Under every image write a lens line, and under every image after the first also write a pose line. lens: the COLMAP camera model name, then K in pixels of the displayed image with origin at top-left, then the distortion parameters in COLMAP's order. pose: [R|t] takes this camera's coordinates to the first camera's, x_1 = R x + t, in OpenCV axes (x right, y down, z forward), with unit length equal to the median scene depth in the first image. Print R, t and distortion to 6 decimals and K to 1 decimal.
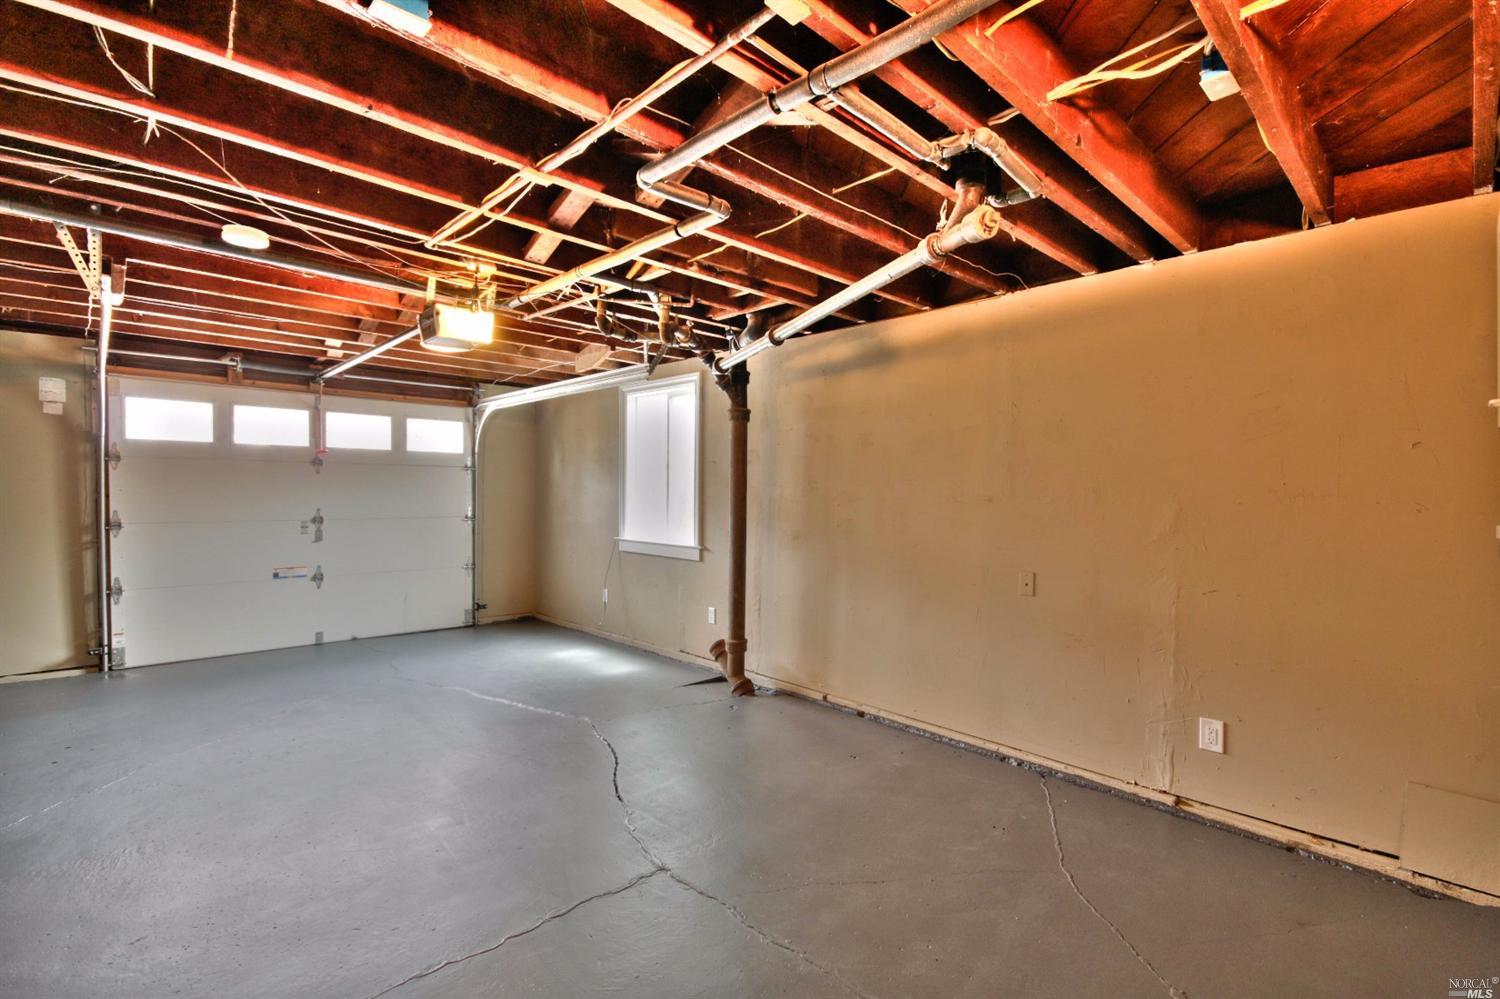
lens RADIAL K [[686.6, 0, 752.2], [0, 686.6, 510.8], [0, 0, 1]] dist [0.004311, -0.006049]
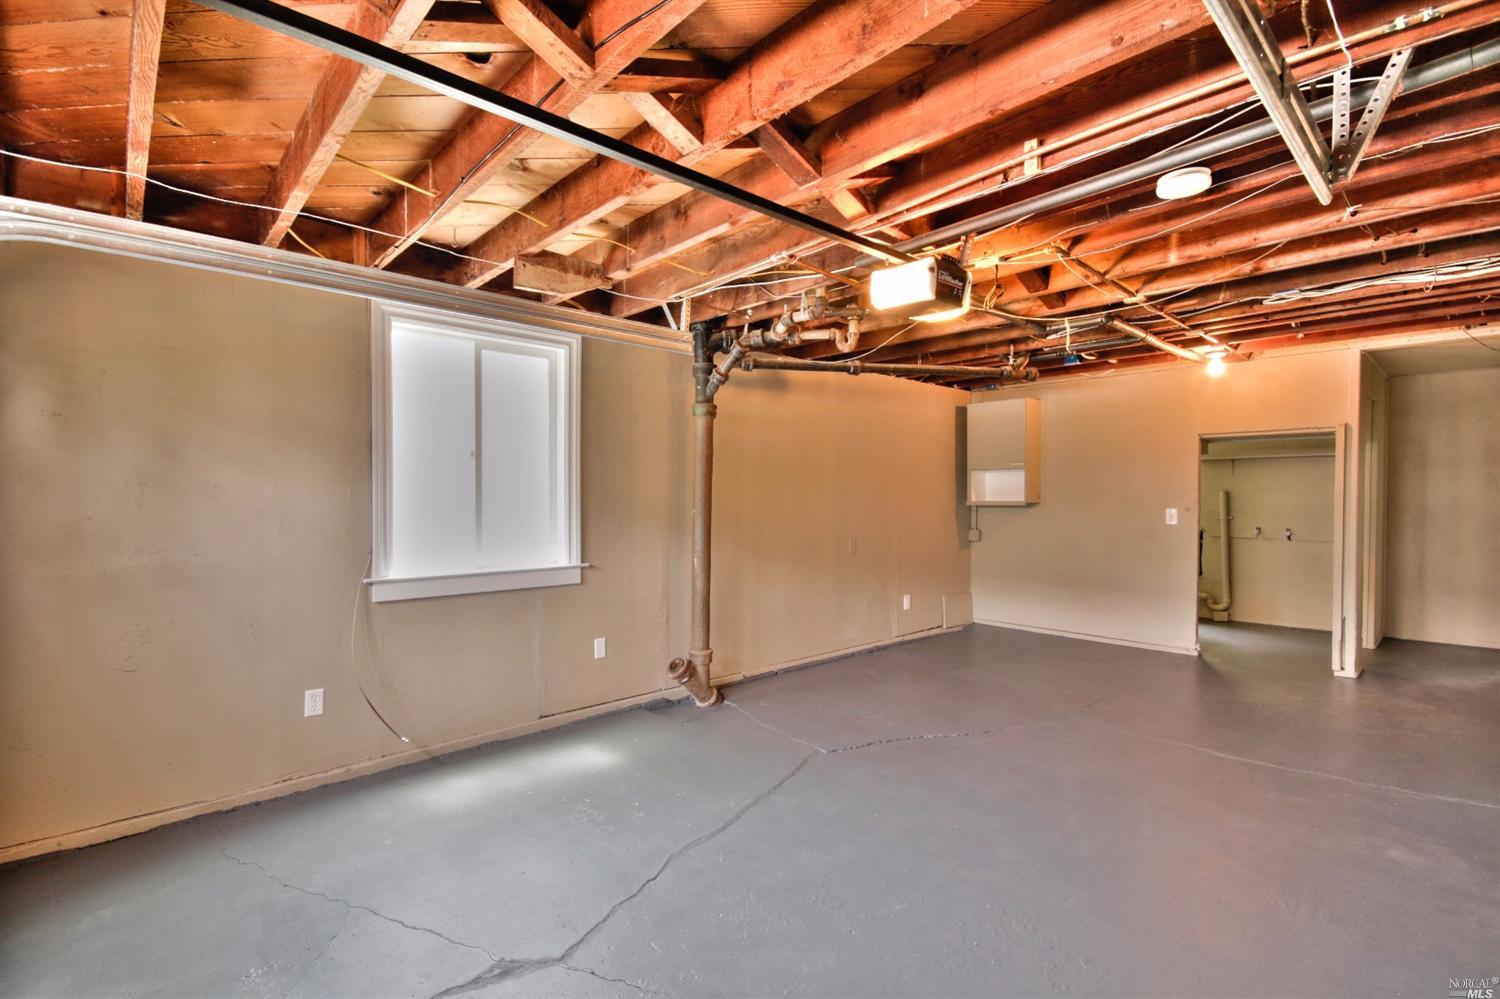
lens RADIAL K [[686.6, 0, 752.2], [0, 686.6, 510.8], [0, 0, 1]] dist [0.004311, -0.006049]
pose [[0.012468, -0.037096, 0.999234, -0.871972], [0.021097, 0.999099, 0.036828, -0.032915], [-0.999700, 0.020621, 0.013240, 0.836883]]
